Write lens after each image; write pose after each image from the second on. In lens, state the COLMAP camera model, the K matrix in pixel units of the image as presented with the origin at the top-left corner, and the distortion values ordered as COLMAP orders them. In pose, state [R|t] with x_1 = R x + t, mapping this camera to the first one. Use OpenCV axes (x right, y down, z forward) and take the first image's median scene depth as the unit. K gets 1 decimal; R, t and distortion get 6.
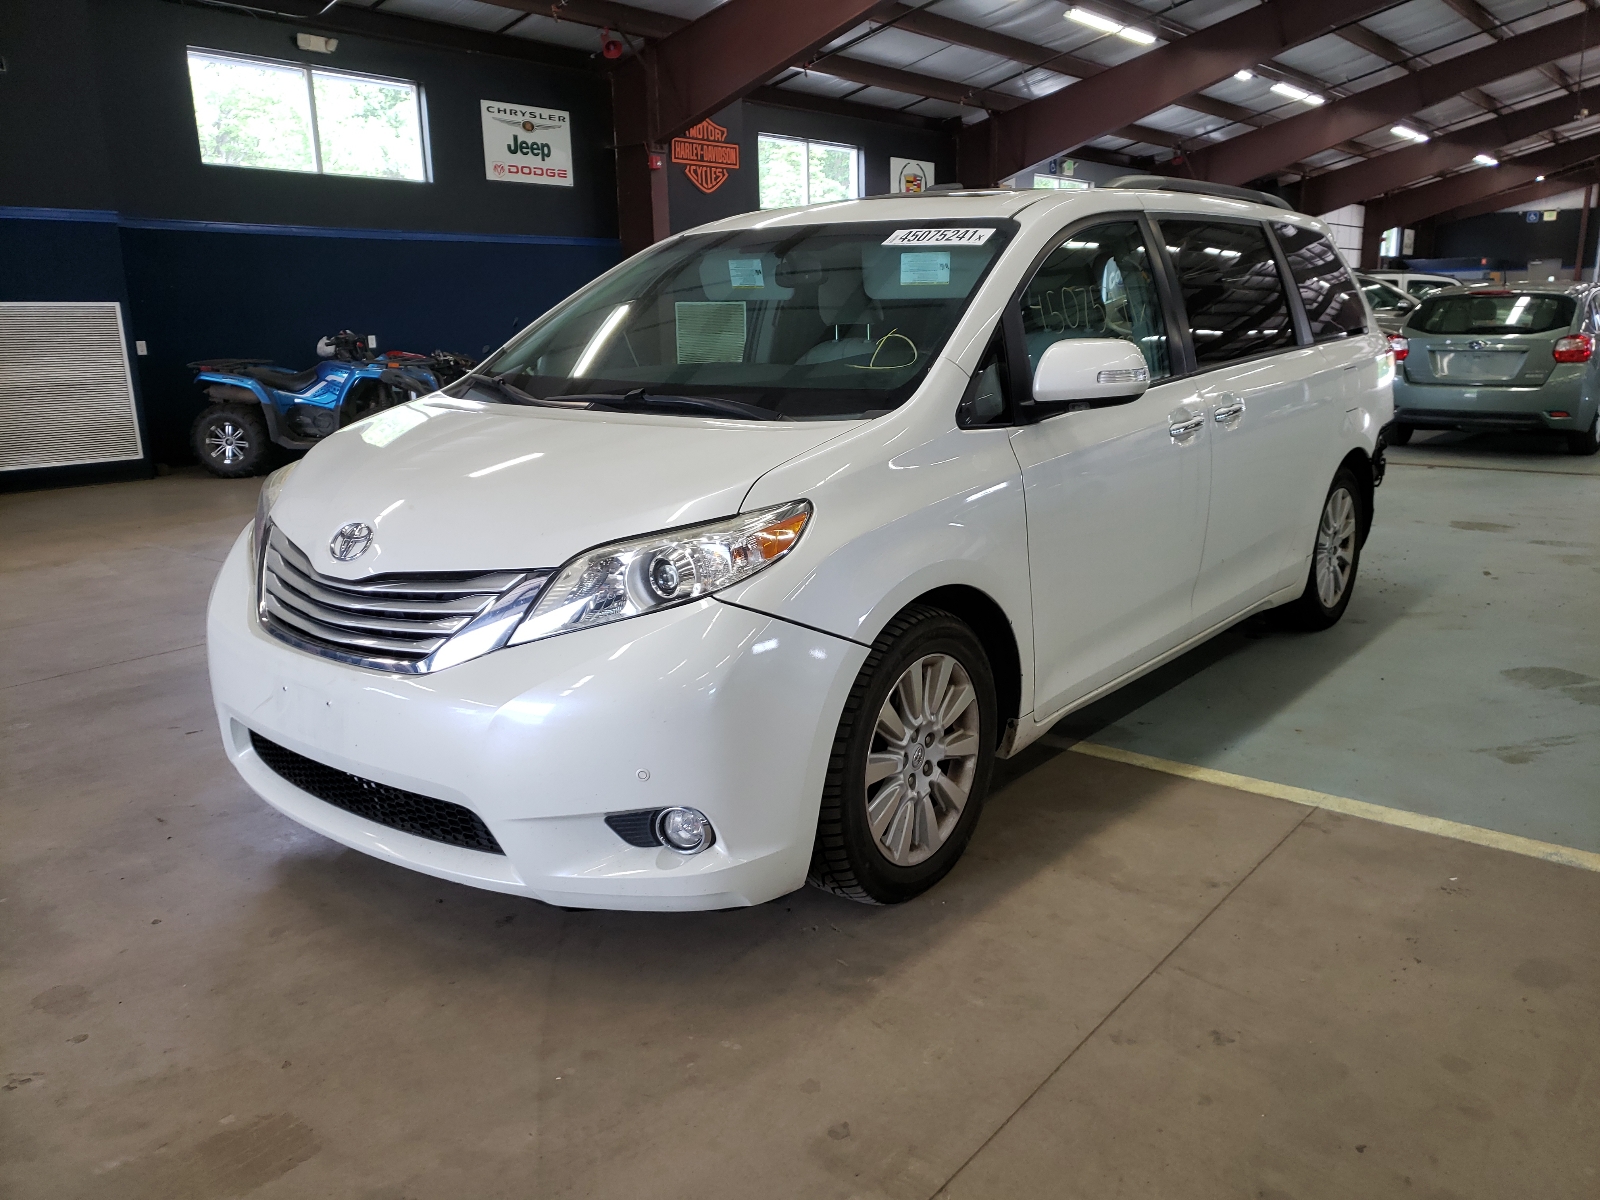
lens RADIAL K [[1227.5, 0, 802.8], [0, 1227.5, 658.3], [0, 0, 1]] dist [0.010027, 0.001559]
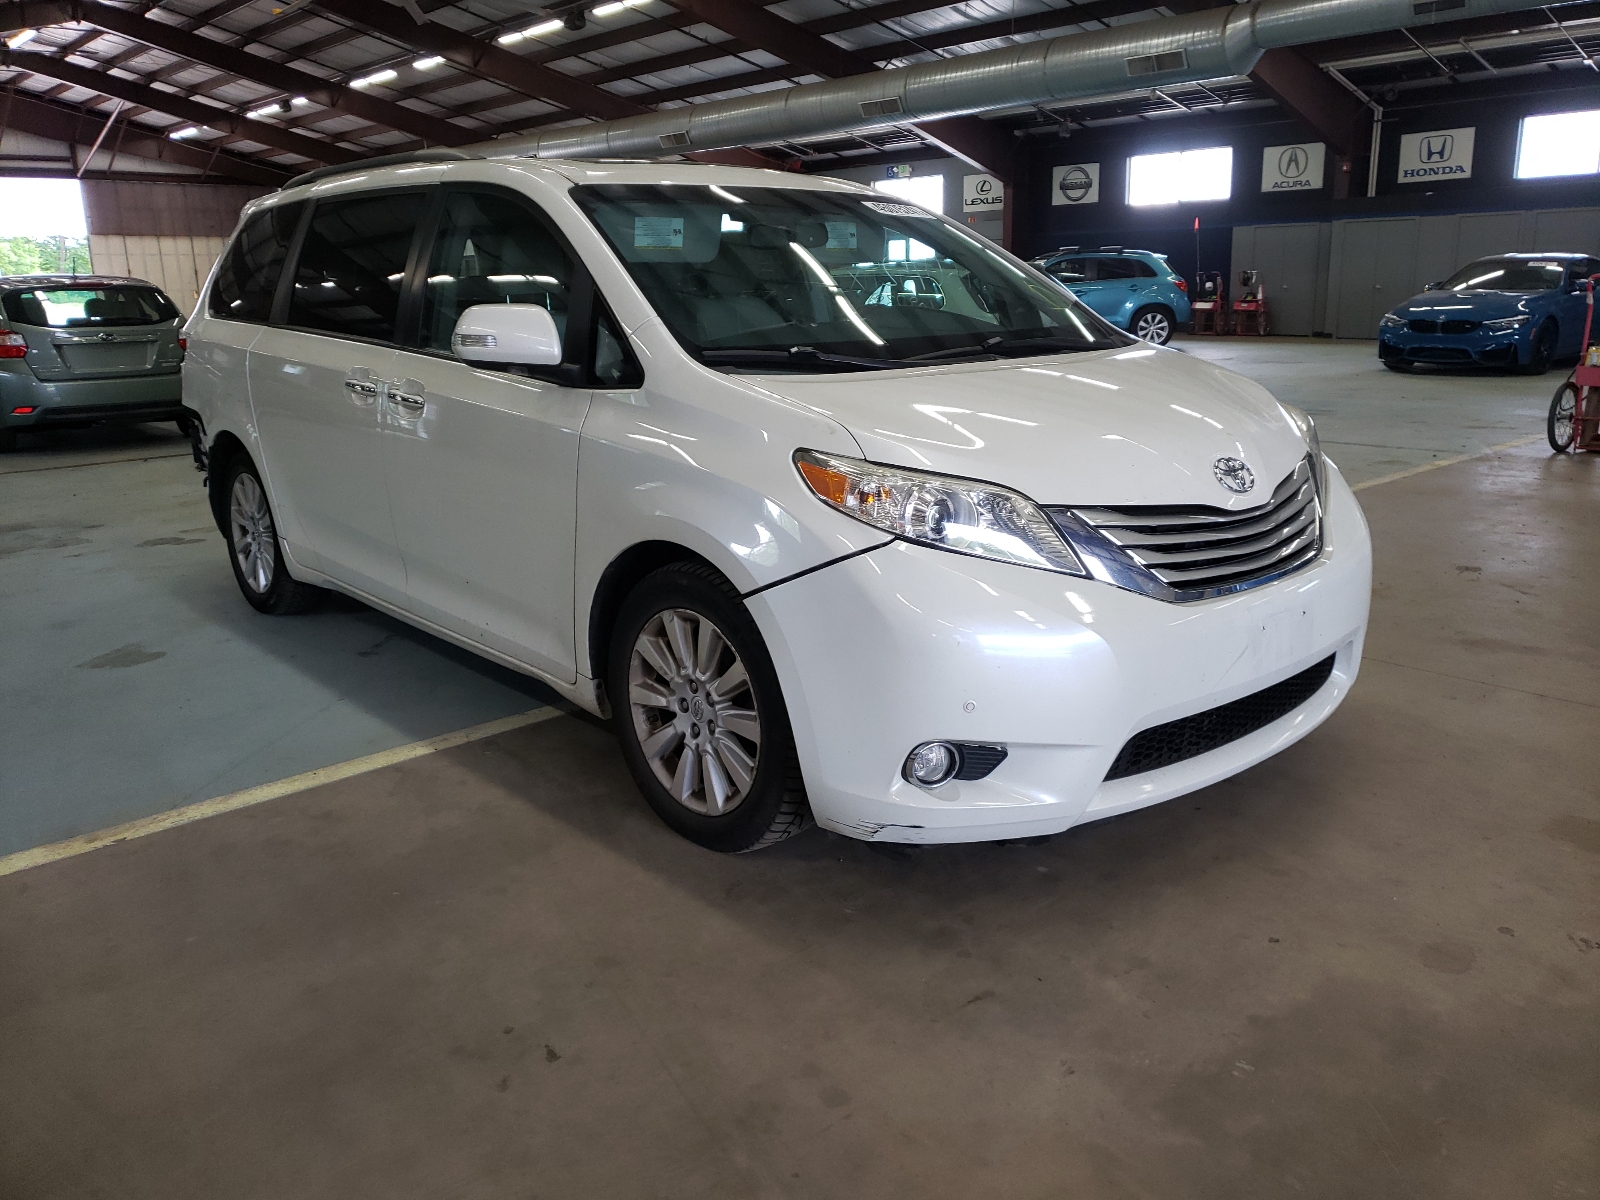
lens RADIAL K [[1339.7, 0, 800.0], [0, 1339.7, 600.0], [0, 0, 1]] dist [-0.043043, 0.002049]
pose [[0.164949, -0.233561, 0.958249, -1.277461], [0.296589, 0.938336, 0.177654, -0.252381], [-0.940652, 0.254902, 0.224049, 0.933411]]
